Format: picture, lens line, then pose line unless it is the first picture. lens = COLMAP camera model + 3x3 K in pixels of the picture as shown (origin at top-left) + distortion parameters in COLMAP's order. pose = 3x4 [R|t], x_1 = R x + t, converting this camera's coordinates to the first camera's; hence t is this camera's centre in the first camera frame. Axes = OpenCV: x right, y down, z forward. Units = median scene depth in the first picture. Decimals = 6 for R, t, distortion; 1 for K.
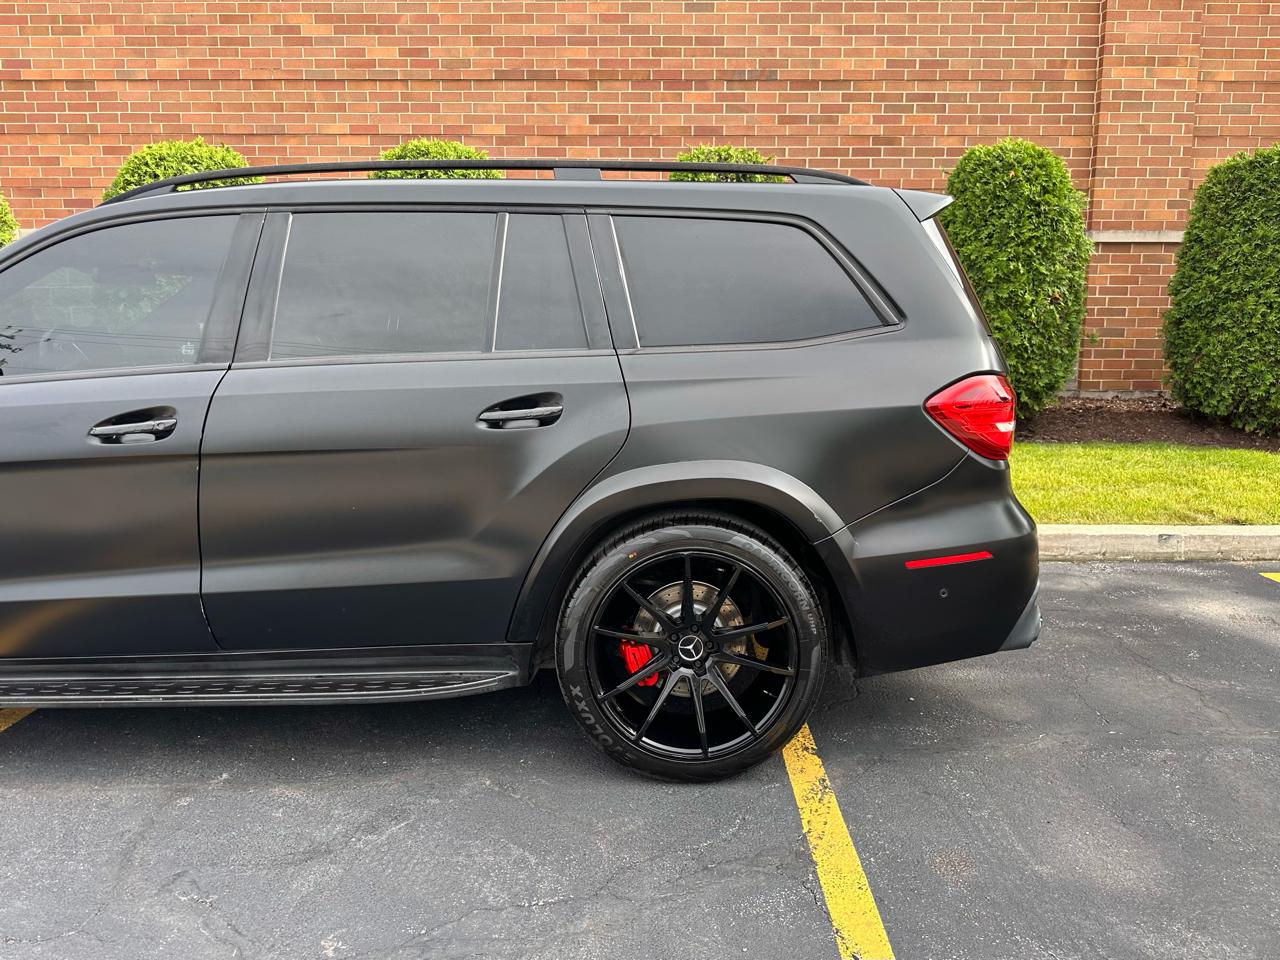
lens RADIAL K [[933.0, 0, 640.4], [0, 933.0, 434.5], [0, 0, 1]] dist [0.016272, -0.023928]
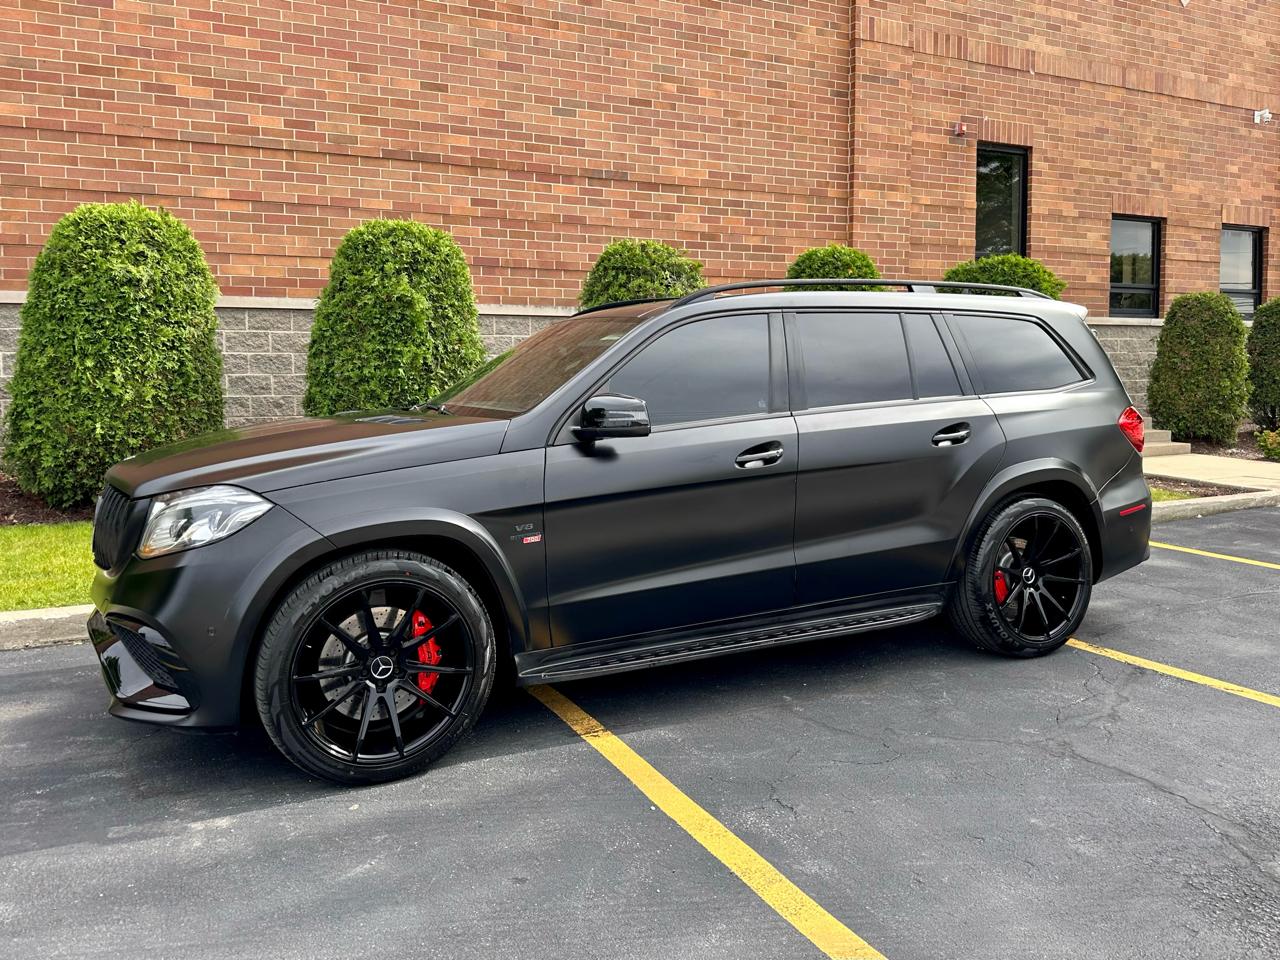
lens RADIAL K [[995.1, 0, 638.7], [0, 995.1, 424.4], [0, 0, 1]] dist [0.049074, -0.082099]
pose [[0.896871, -0.032135, 0.441122, -0.402673], [0.069075, 0.995296, -0.067935, 0.010584], [-0.436864, 0.091400, 0.894872, -0.093463]]
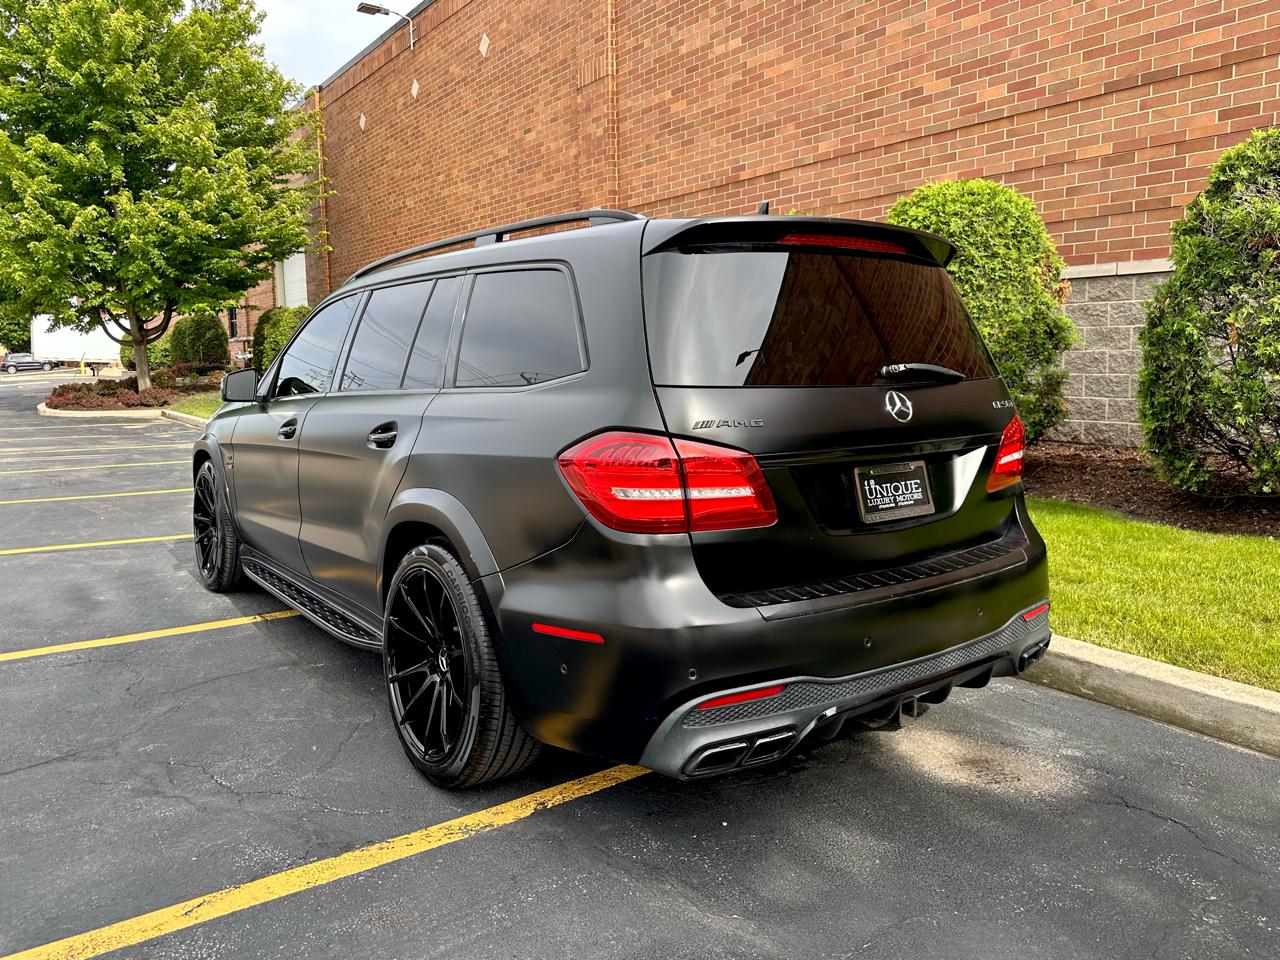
lens RADIAL K [[919.9, 0, 633.2], [0, 919.9, 455.0], [0, 0, 1]] dist [0.022565, -0.031686]
pose [[0.584919, 0.081292, -0.807007, 0.315693], [-0.102209, 0.994421, 0.026090, -0.019539], [0.804626, 0.067223, 0.589965, 0.155491]]
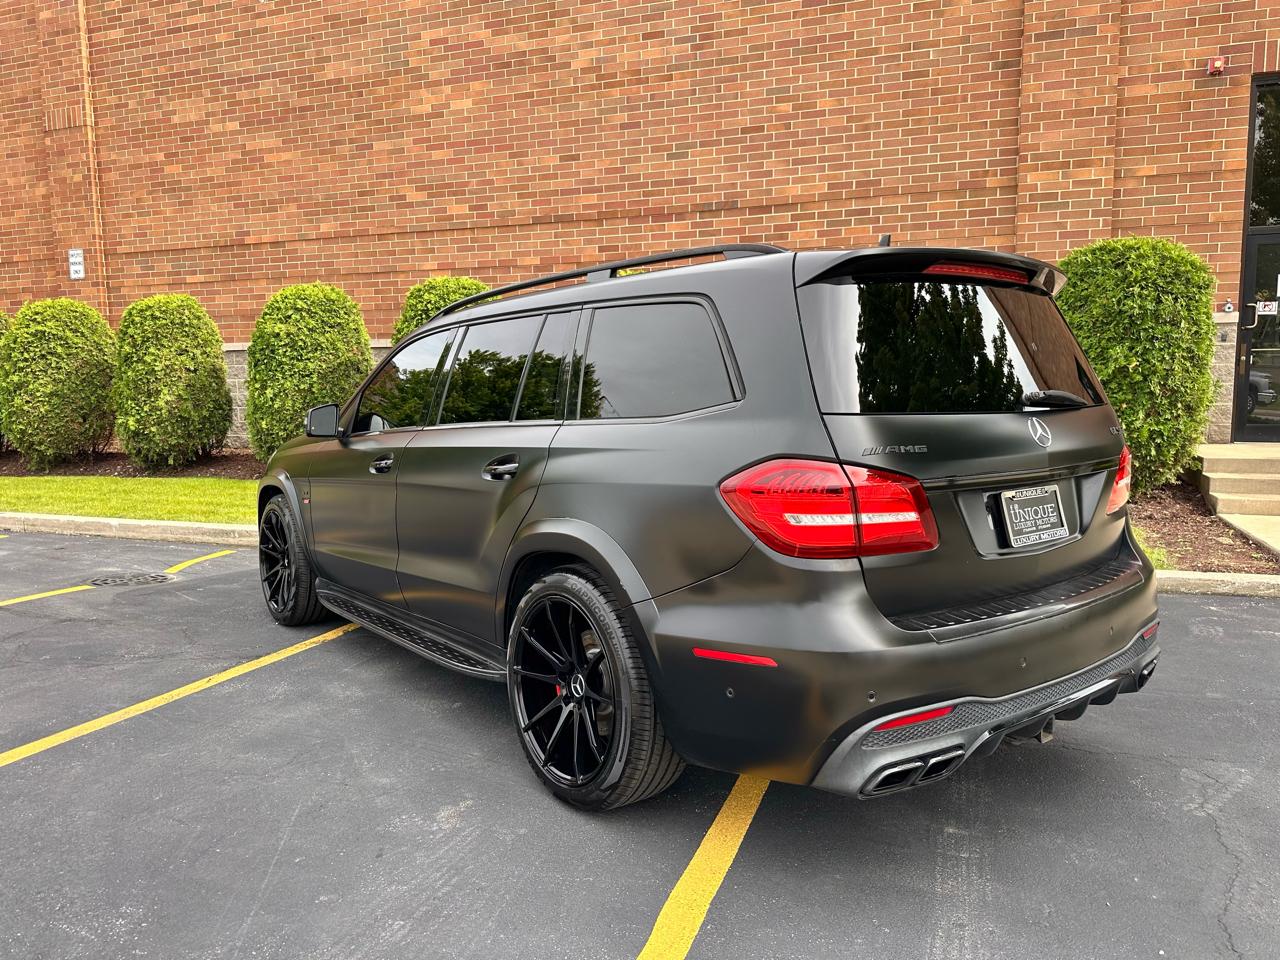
lens RADIAL K [[905.1, 0, 638.2], [0, 905.1, 485.4], [0, 0, 1]] dist [0.025494, -0.030628]
pose [[0.946882, 0.022819, -0.320772, 0.415868], [-0.032976, 0.999111, -0.026268, 0.024937], [0.319887, 0.035450, 0.946792, -0.166797]]
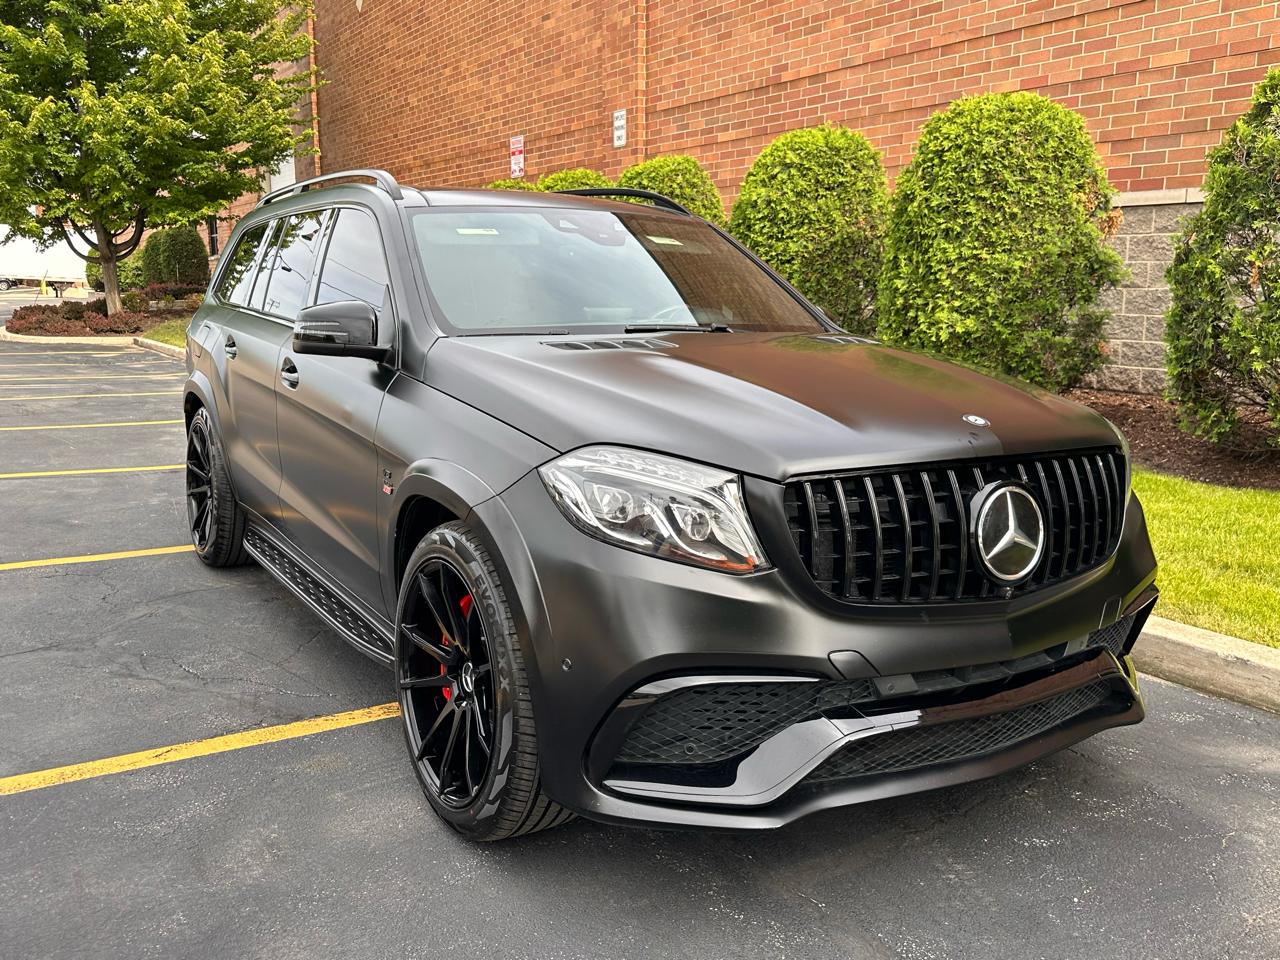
lens RADIAL K [[1086.6, 0, 630.8], [0, 1086.6, 492.0], [0, 0, 1]] dist [0.093147, -0.167079]
pose [[0.541828, 0.160476, -0.825027, 0.411534], [-0.124257, 0.986111, 0.110204, -0.017854], [0.831254, 0.042804, 0.554243, 0.141489]]
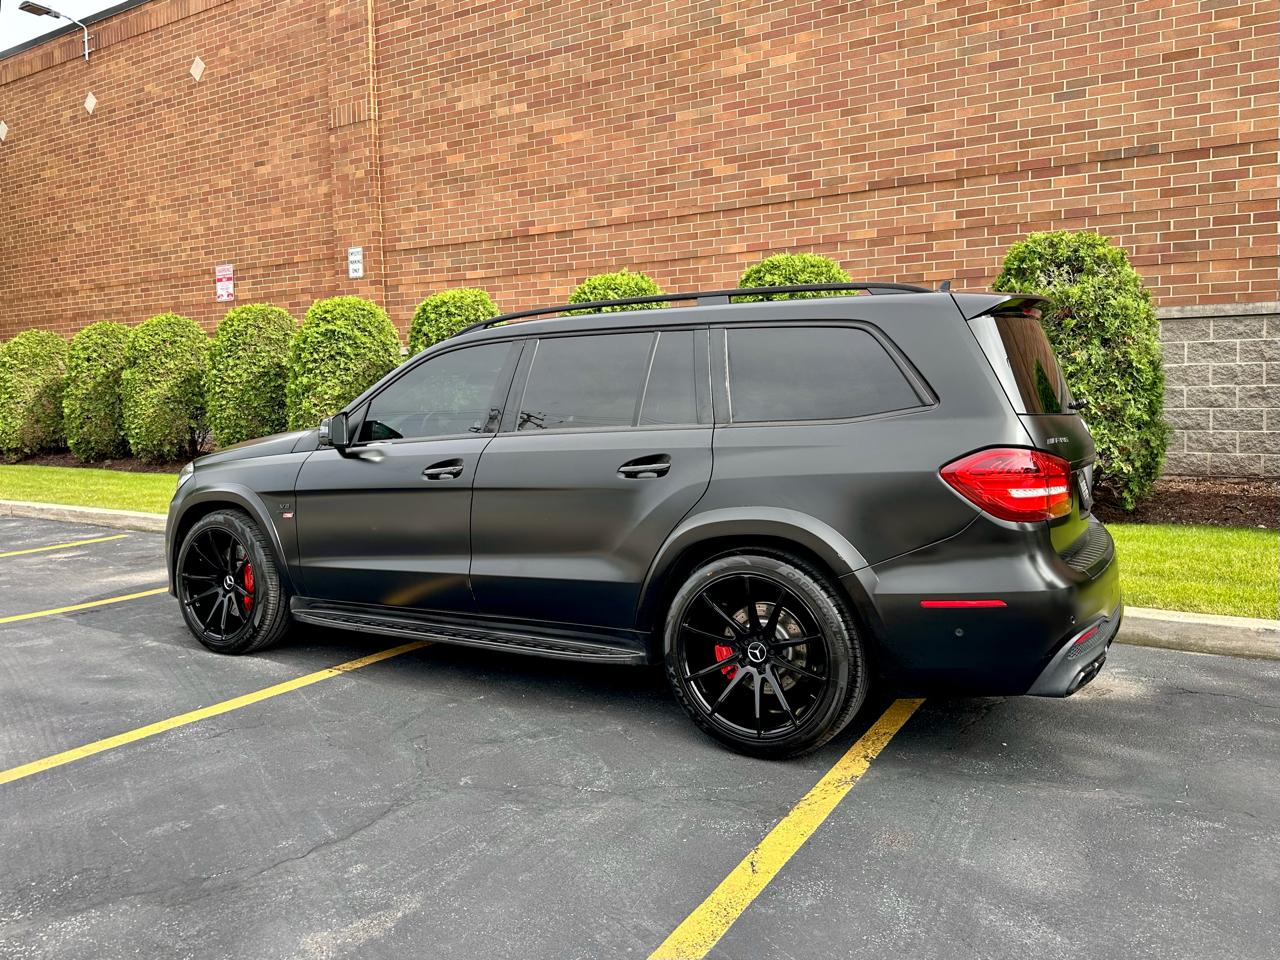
lens RADIAL K [[921.9, 0, 631.3], [0, 921.9, 436.3], [0, 0, 1]] dist [0.032549, -0.043135]
pose [[0.861208, 0.010109, -0.508152, 0.167352], [-0.053842, 0.995991, -0.071436, 0.008671], [0.505393, 0.088881, 0.858300, -0.069654]]
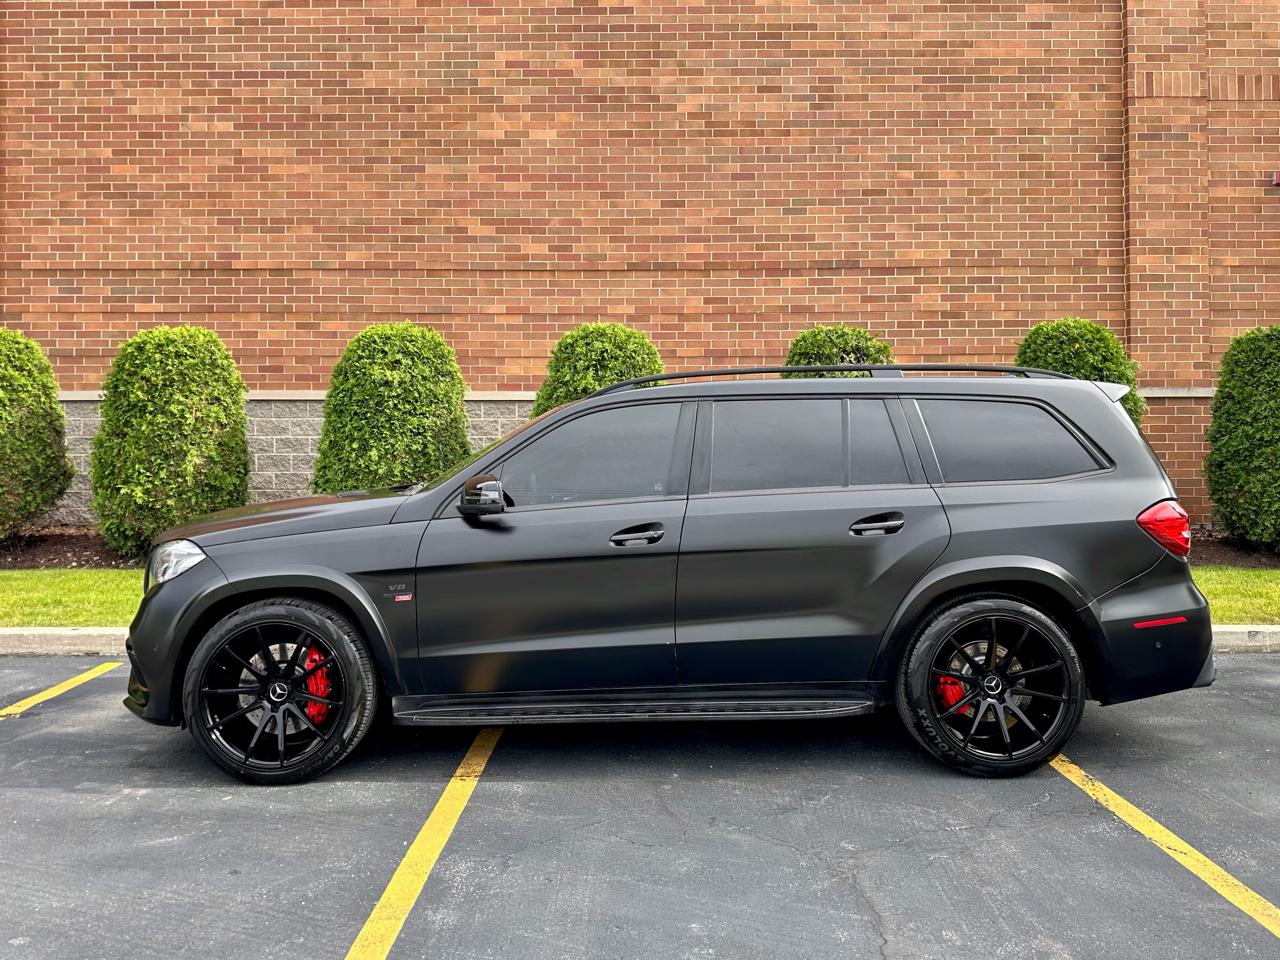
lens RADIAL K [[935.7, 0, 629.7], [0, 935.7, 431.7], [0, 0, 1]] dist [0.033779, -0.044872]
pose [[0.999972, -0.005202, 0.005455, -0.160481], [0.005984, 0.987910, -0.154912, 0.017846], [-0.004583, 0.154940, 0.987913, -0.166205]]
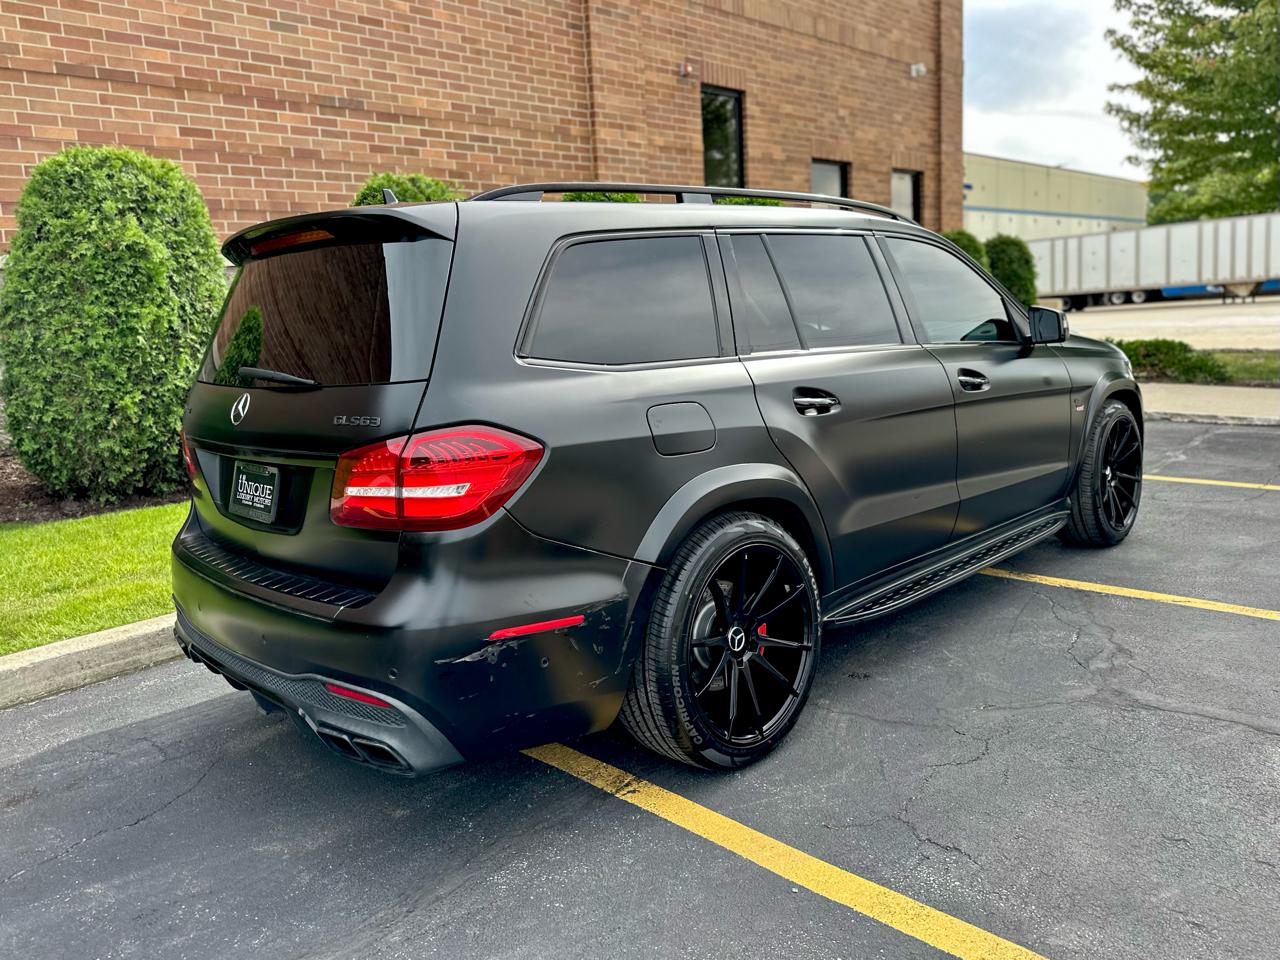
lens RADIAL K [[938.7, 0, 640.7], [0, 938.7, 453.1], [0, 0, 1]] dist [0.000894, -0.008540]
pose [[0.694514, -0.150541, 0.703554, -0.432903], [0.157805, 0.985927, 0.055184, -0.012820], [-0.701960, 0.072699, 0.708496, 0.074723]]
